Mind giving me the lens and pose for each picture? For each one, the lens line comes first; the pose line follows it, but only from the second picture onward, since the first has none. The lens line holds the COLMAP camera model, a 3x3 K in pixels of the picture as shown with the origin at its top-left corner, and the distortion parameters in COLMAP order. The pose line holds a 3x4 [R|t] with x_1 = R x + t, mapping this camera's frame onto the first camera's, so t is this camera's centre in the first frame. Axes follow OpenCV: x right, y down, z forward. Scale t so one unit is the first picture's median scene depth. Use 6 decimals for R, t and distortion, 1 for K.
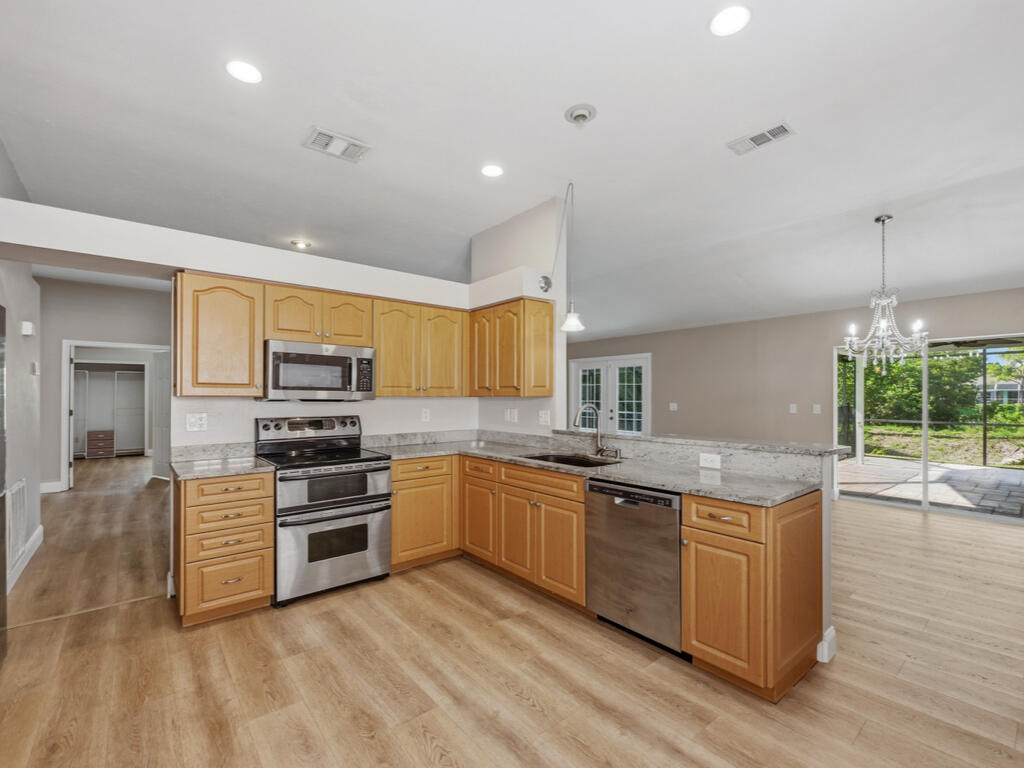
lens RADIAL K [[469.5, 0, 506.8], [0, 469.5, 389.2], [0, 0, 1]] dist [0.002642, 0.000259]
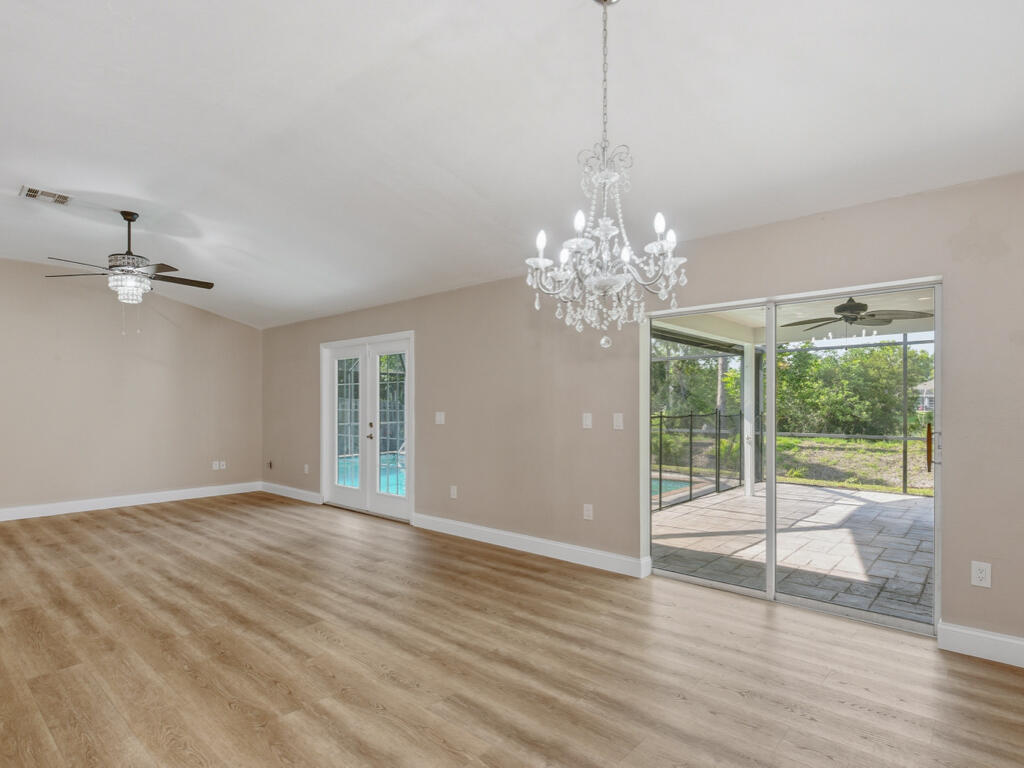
lens RADIAL K [[560.6, 0, 497.8], [0, 560.6, 403.1], [0, 0, 1]] dist [-0.004536, -0.000777]
pose [[0.991772, -0.003056, 0.127978, 0.634955], [0.001346, 0.999909, 0.013443, 0.015657], [-0.128008, -0.013160, 0.991686, 0.503438]]
